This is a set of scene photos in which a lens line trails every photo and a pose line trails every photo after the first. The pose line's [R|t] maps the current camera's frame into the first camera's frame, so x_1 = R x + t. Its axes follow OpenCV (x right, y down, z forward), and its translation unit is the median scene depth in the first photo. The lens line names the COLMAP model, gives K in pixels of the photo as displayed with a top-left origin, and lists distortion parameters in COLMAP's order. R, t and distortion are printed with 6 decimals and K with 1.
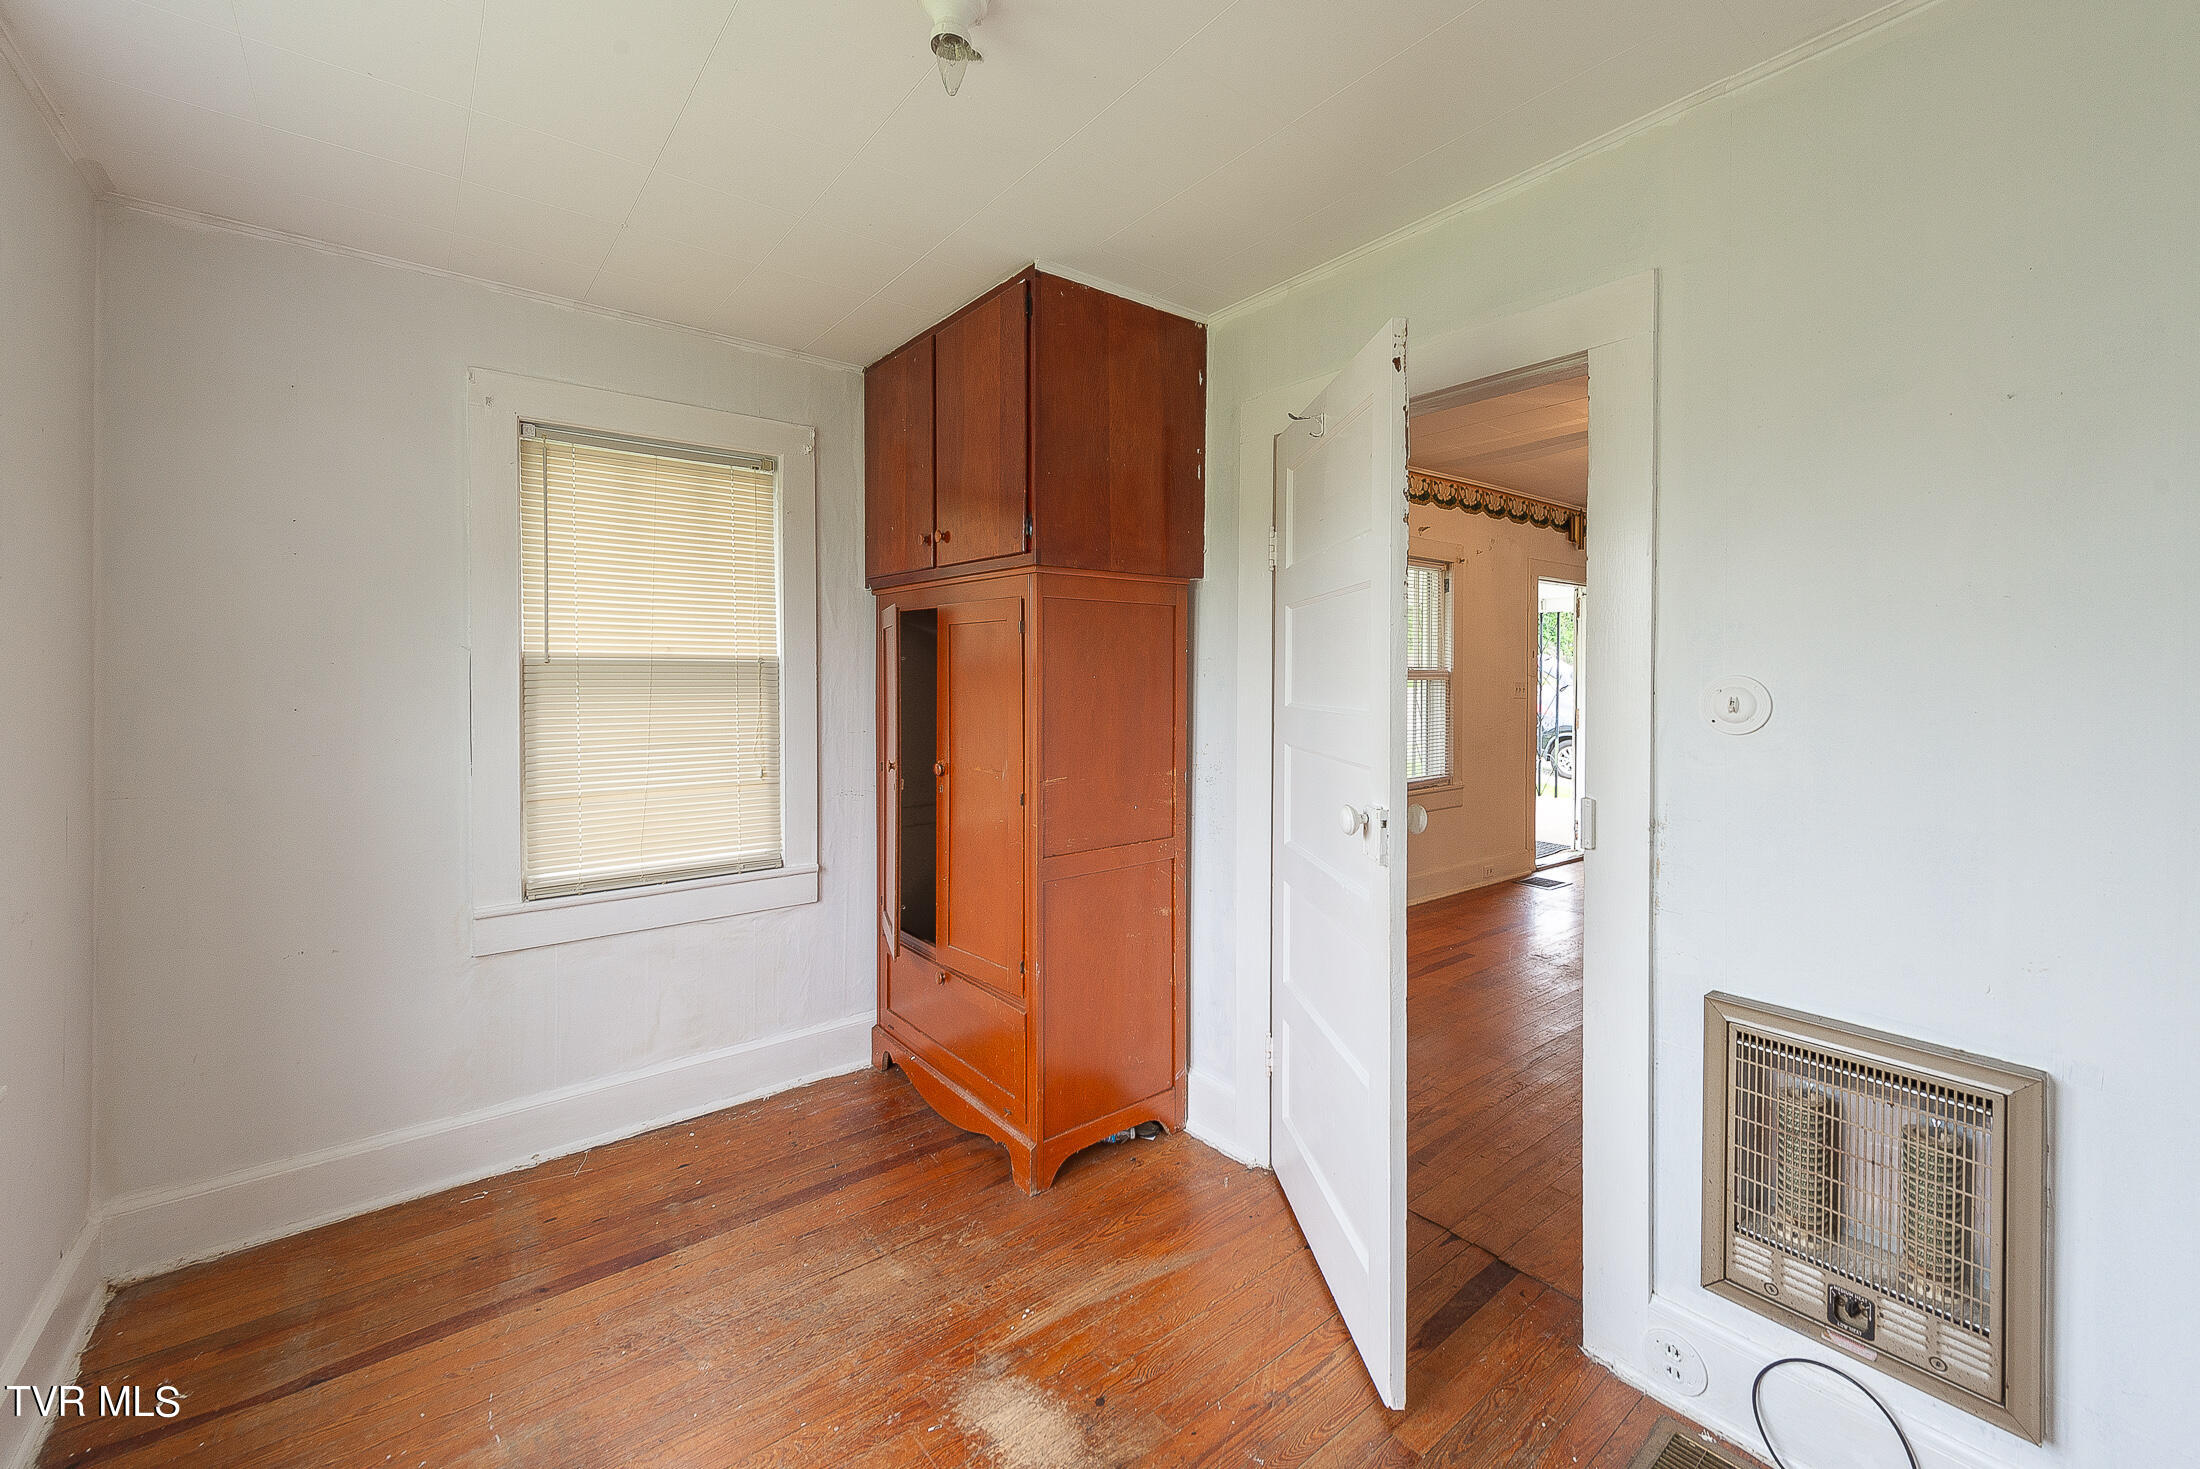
lens RADIAL K [[880.3, 0, 1114.6], [0, 880.3, 696.1], [0, 0, 1]] dist [0.015908, -0.003392]
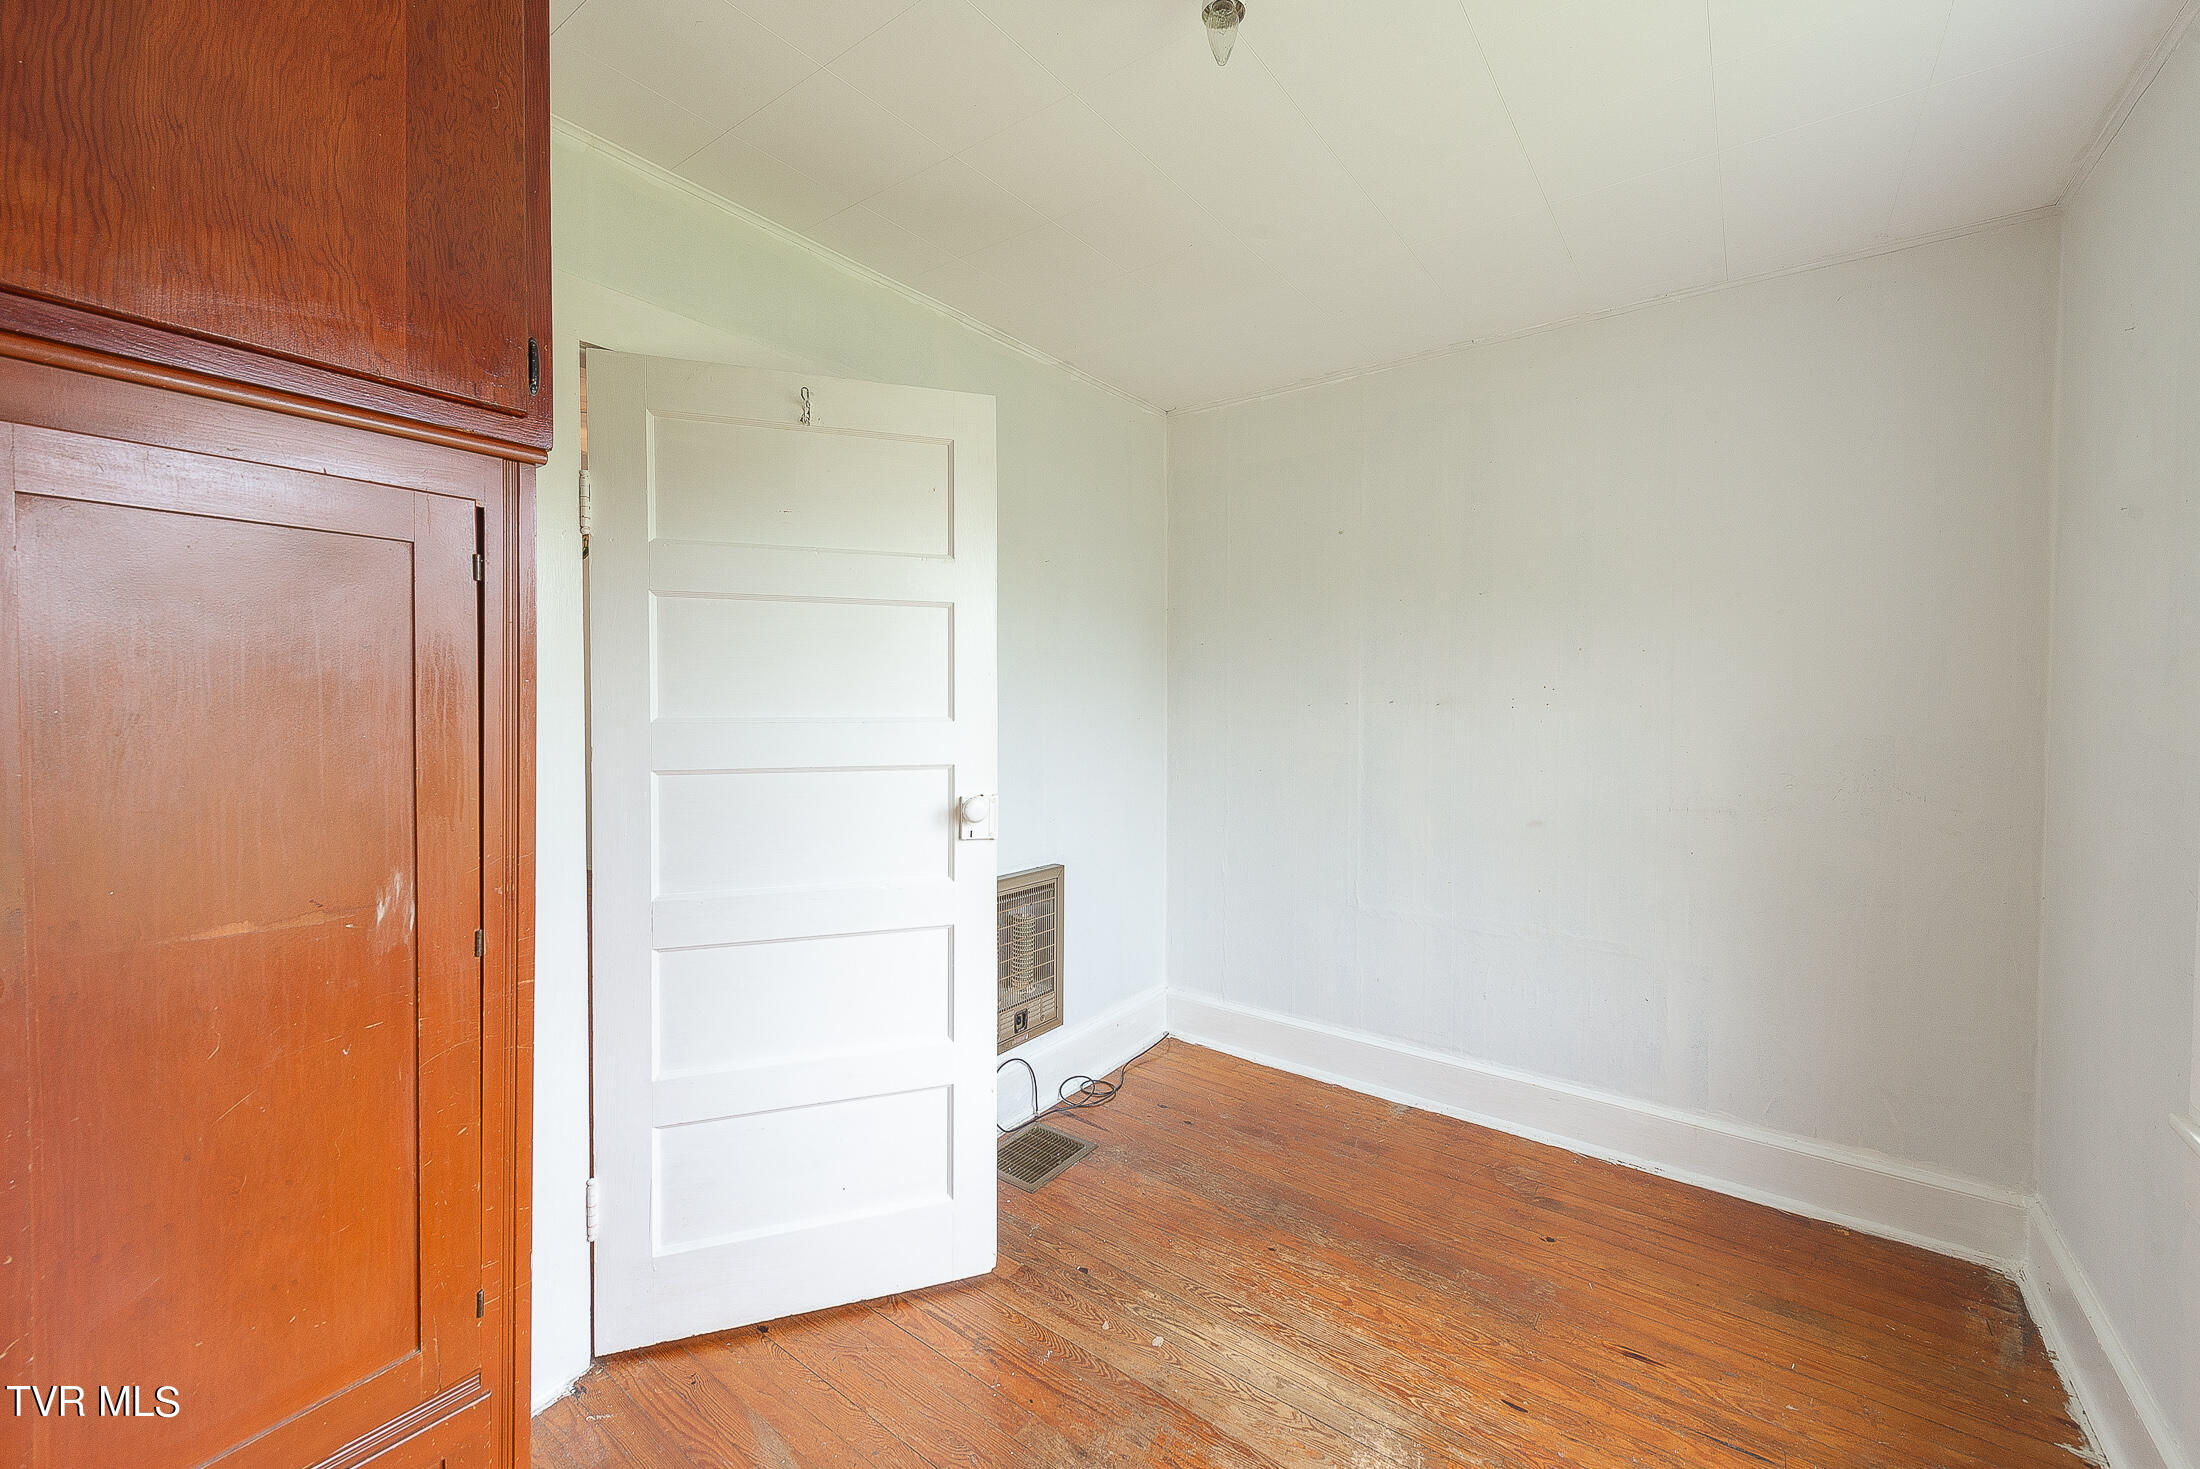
lens RADIAL K [[874.9, 0, 1103.7], [0, 874.9, 719.2], [0, 0, 1]] dist [0.009708, -0.000248]
pose [[-0.251598, -0.031434, 0.967321, -0.870417], [0.005851, 0.999405, 0.033998, -0.018596], [-0.967814, 0.014214, -0.251264, 1.101166]]
